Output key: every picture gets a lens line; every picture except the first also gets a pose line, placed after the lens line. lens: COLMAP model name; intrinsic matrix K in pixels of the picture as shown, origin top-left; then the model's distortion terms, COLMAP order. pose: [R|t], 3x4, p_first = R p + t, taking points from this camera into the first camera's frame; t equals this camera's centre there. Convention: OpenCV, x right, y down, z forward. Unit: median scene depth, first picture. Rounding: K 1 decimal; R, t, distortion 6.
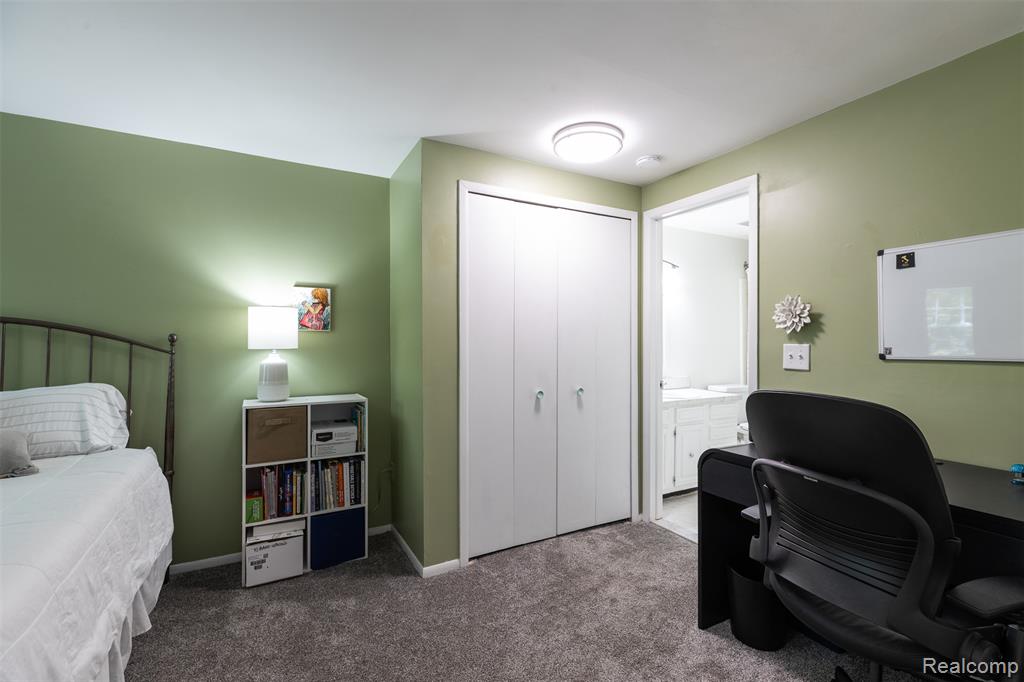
lens RADIAL K [[449.8, 0, 521.9], [0, 449.8, 342.5], [0, 0, 1]] dist [0.002658, -0.000165]
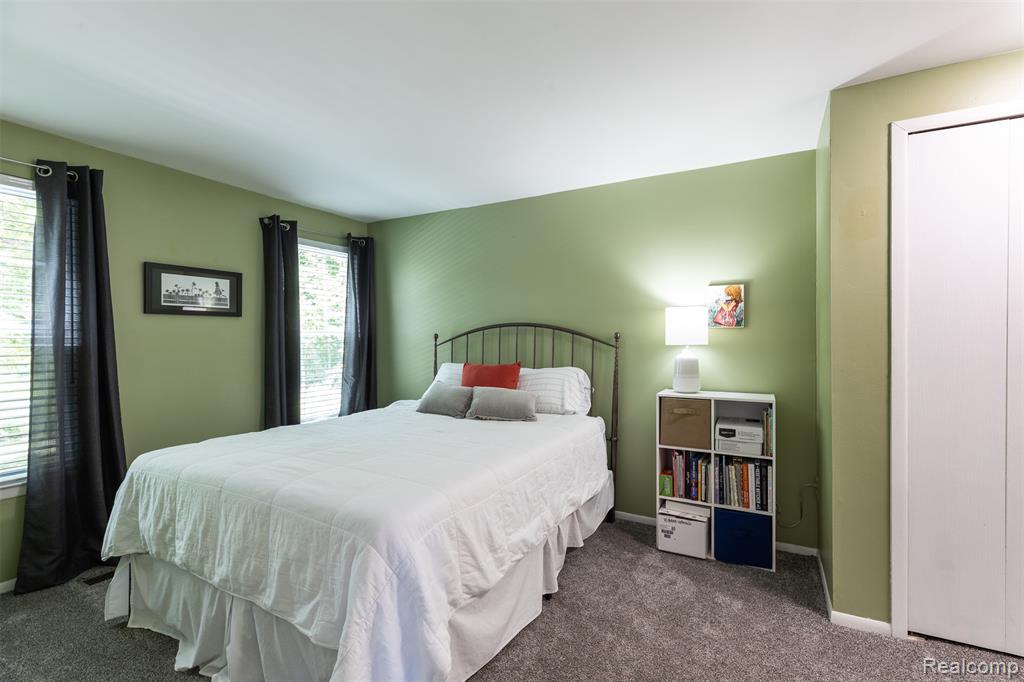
lens RADIAL K [[449.6, 0, 519.8], [0, 449.6, 344.8], [0, 0, 1]] dist [0.000777, -0.000086]
pose [[0.543925, 0.010873, -0.839063, 0.153523], [-0.000732, 0.999922, 0.012482, 0.000460], [0.839134, -0.006175, 0.543890, 0.066031]]
